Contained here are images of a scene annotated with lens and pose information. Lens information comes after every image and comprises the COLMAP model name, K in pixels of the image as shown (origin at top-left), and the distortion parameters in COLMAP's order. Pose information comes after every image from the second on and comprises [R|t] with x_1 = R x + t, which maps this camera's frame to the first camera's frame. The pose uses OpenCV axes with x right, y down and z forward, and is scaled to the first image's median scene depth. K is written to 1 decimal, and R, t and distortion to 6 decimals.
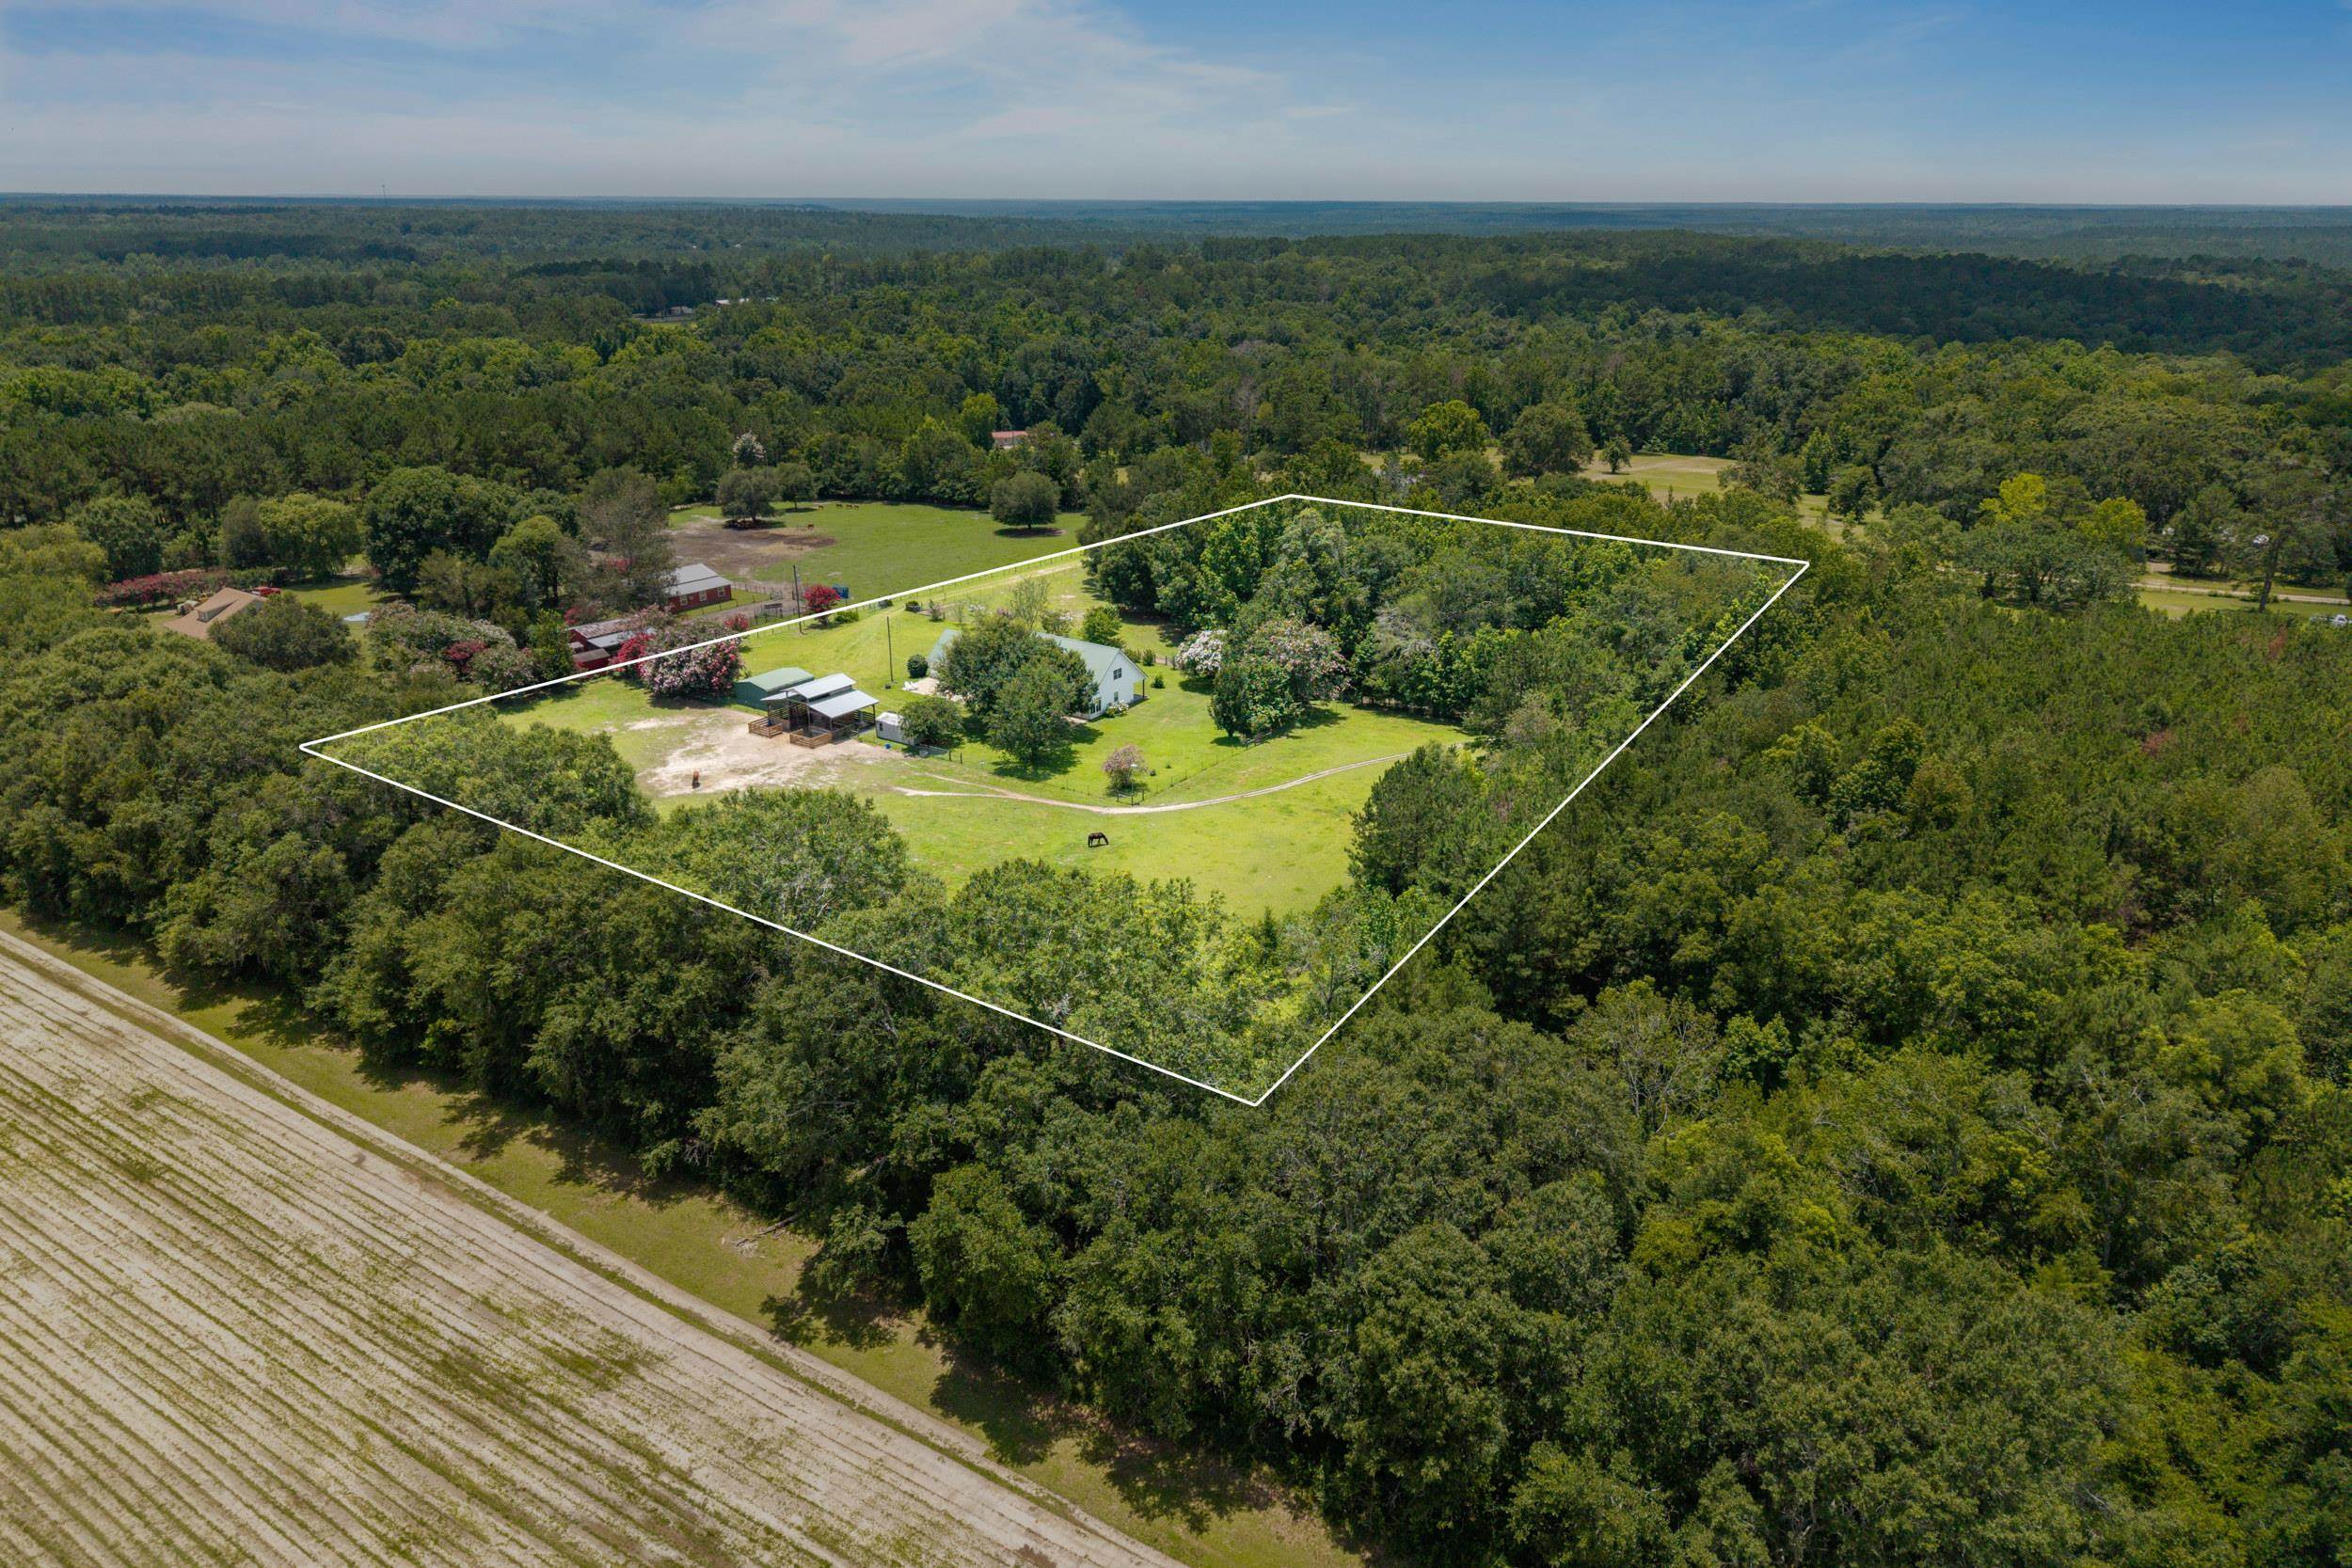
lens RADIAL K [[1634.2, 0, 1176.0], [0, 1634.2, 784.0], [0, 0, 1]] dist [0.054679, -0.035515]
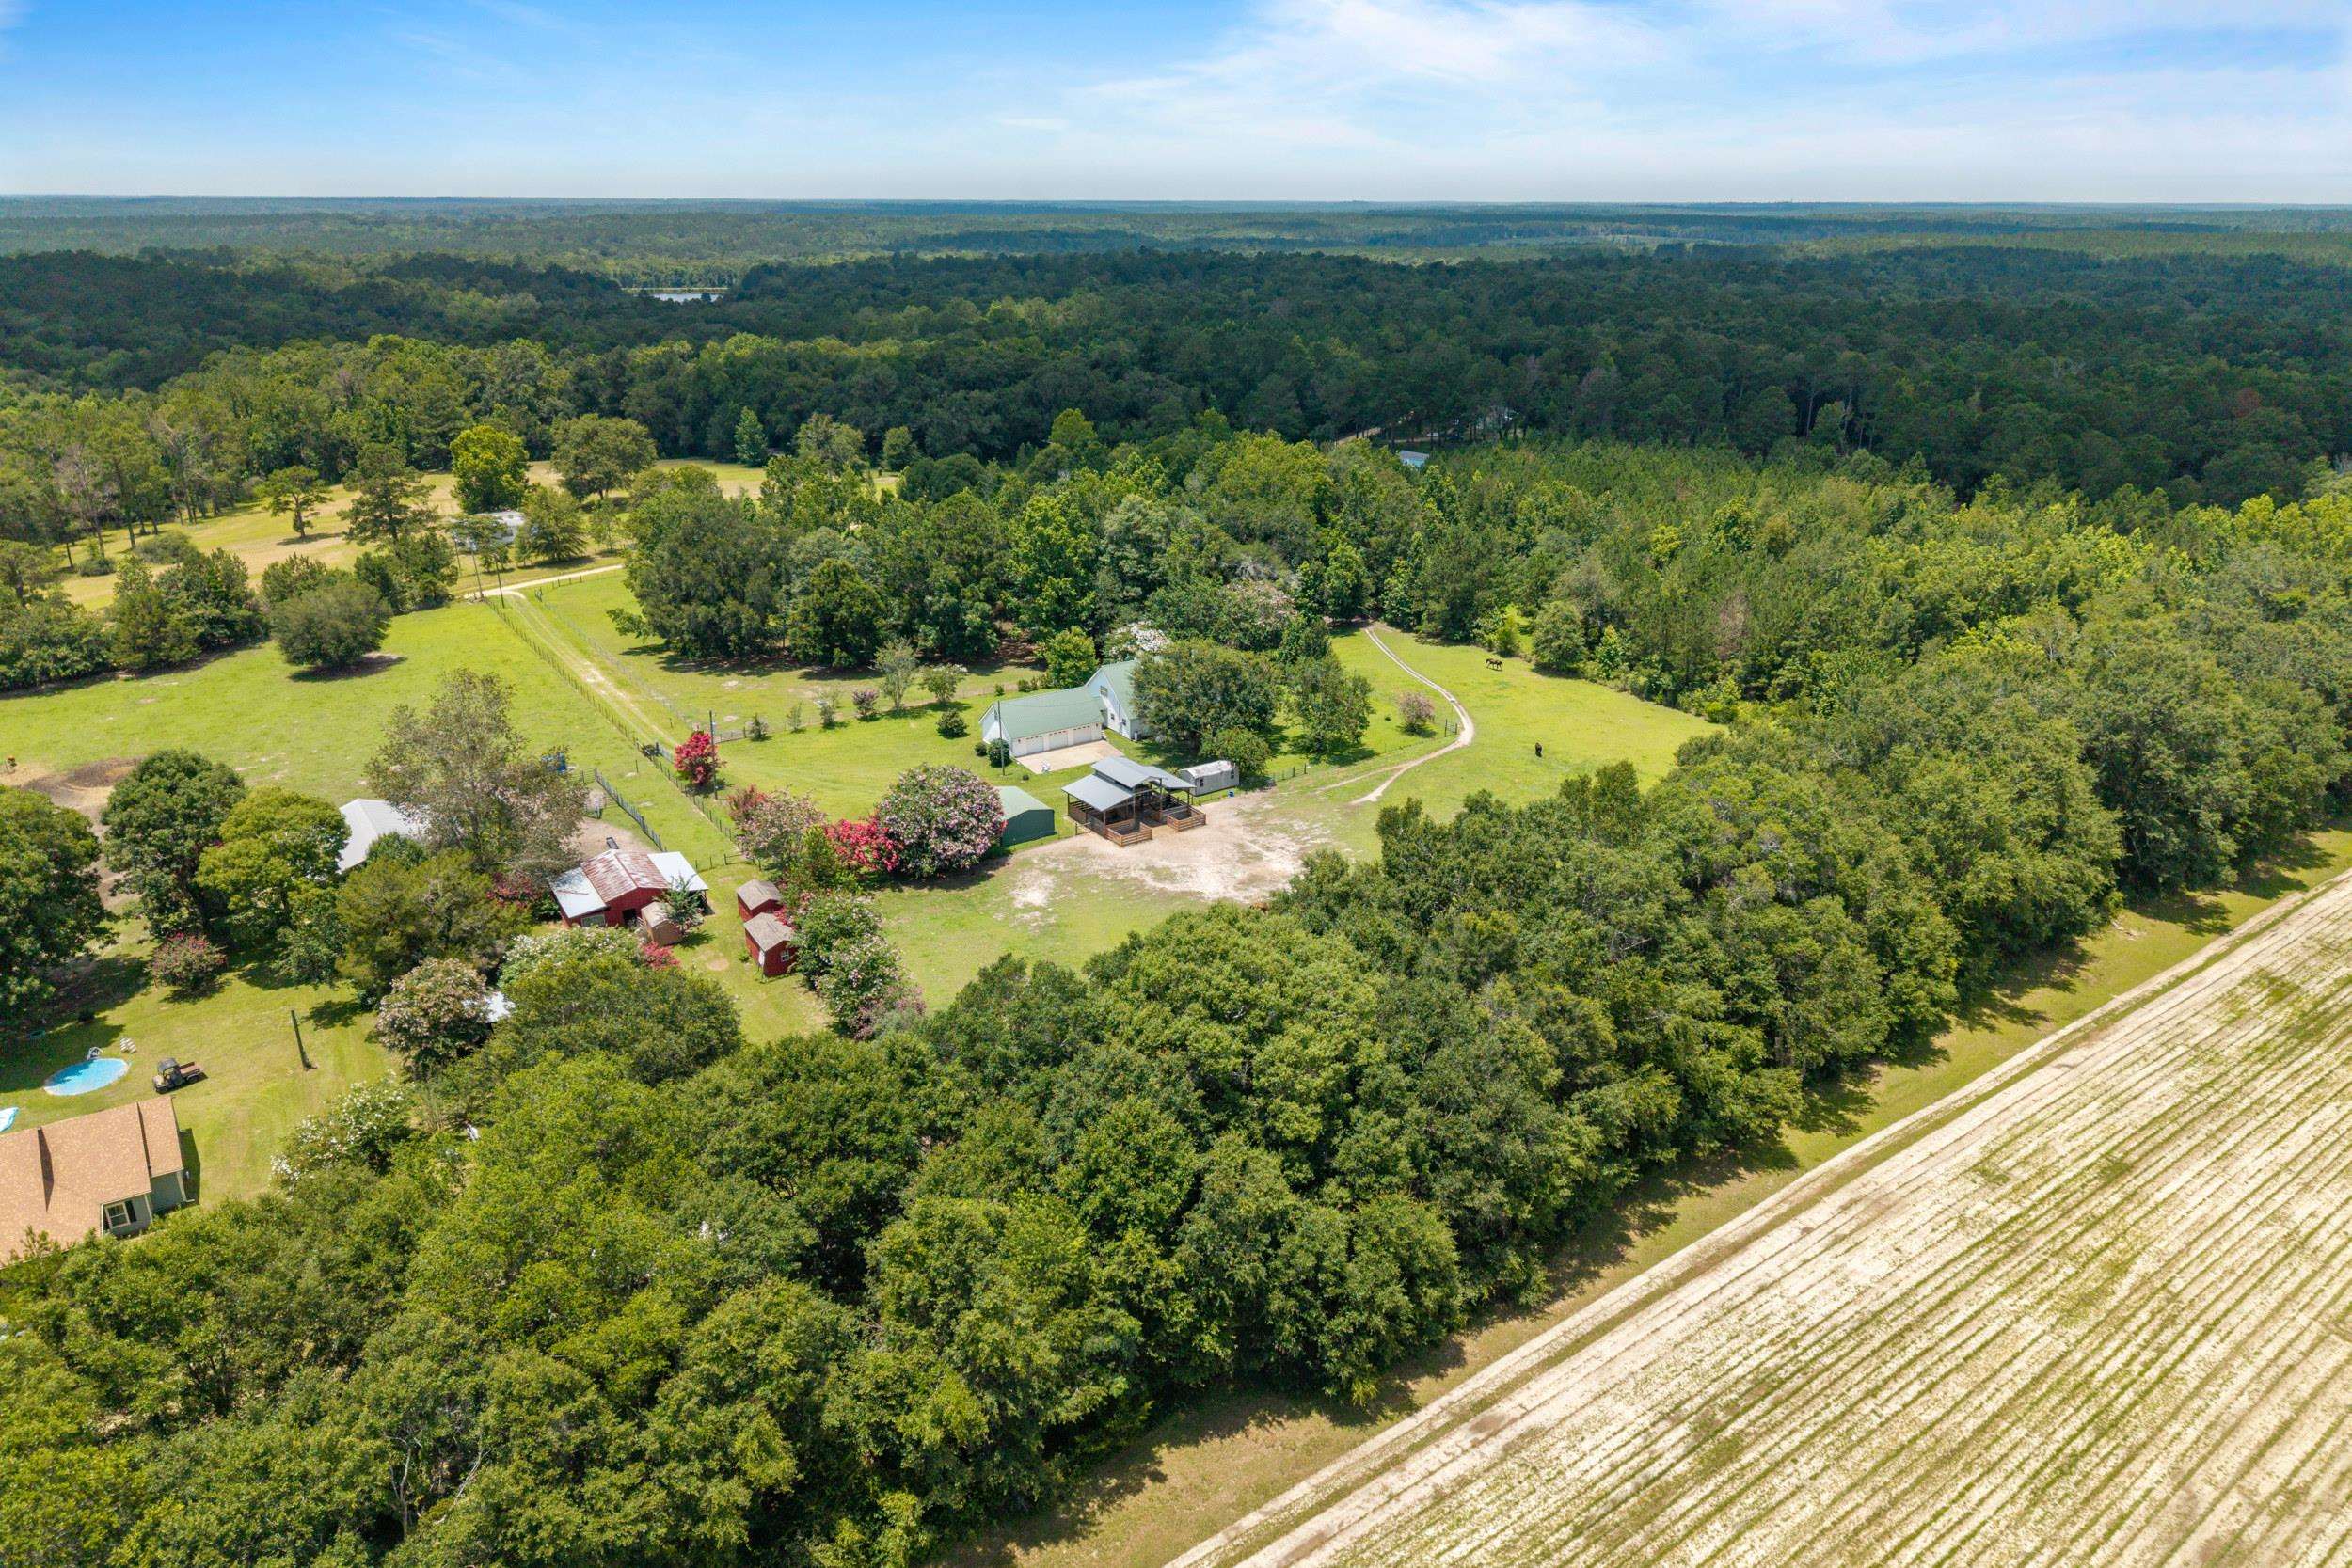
lens RADIAL K [[1634.2, 0, 1176.0], [0, 1634.2, 784.0], [0, 0, 1]] dist [0.054679, -0.035515]
pose [[0.300303, -0.316477, 0.899811, -0.981175], [0.308838, 0.924797, 0.222193, -0.234528], [-0.902462, 0.211171, 0.375460, 0.650583]]
